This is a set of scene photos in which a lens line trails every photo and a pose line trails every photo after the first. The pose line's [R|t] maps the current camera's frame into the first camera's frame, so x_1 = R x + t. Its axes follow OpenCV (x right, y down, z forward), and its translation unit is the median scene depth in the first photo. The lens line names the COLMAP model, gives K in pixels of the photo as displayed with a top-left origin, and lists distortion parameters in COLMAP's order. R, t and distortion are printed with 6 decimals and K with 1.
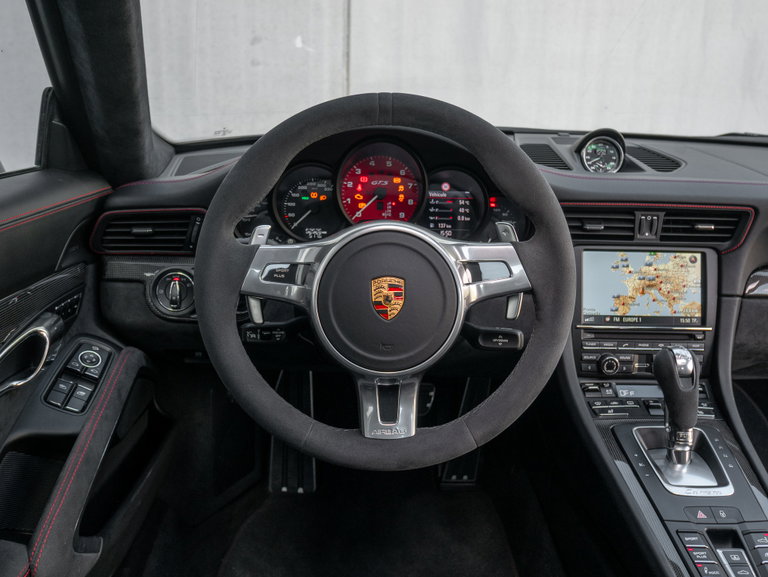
lens RADIAL K [[703.1, 0, 384.0], [0, 703.1, 288.5], [0, 0, 1]] dist [-0.018847, -0.002106]
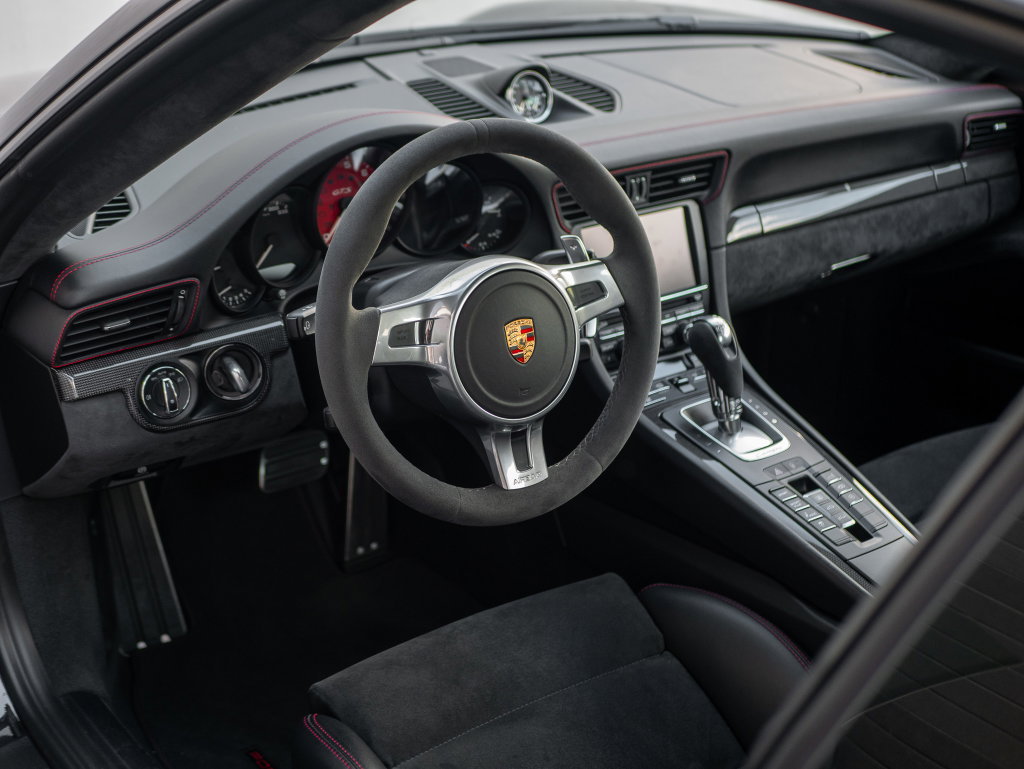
lens RADIAL K [[1496.4, 0, 512.0], [0, 1496.4, 384.5], [0, 0, 1]] dist [-0.100720, -0.028187]
pose [[0.820279, -0.246632, 0.516057, -0.788277], [0.172470, 0.966915, 0.187960, -0.231539], [-0.545341, -0.065175, 0.835677, -0.510555]]
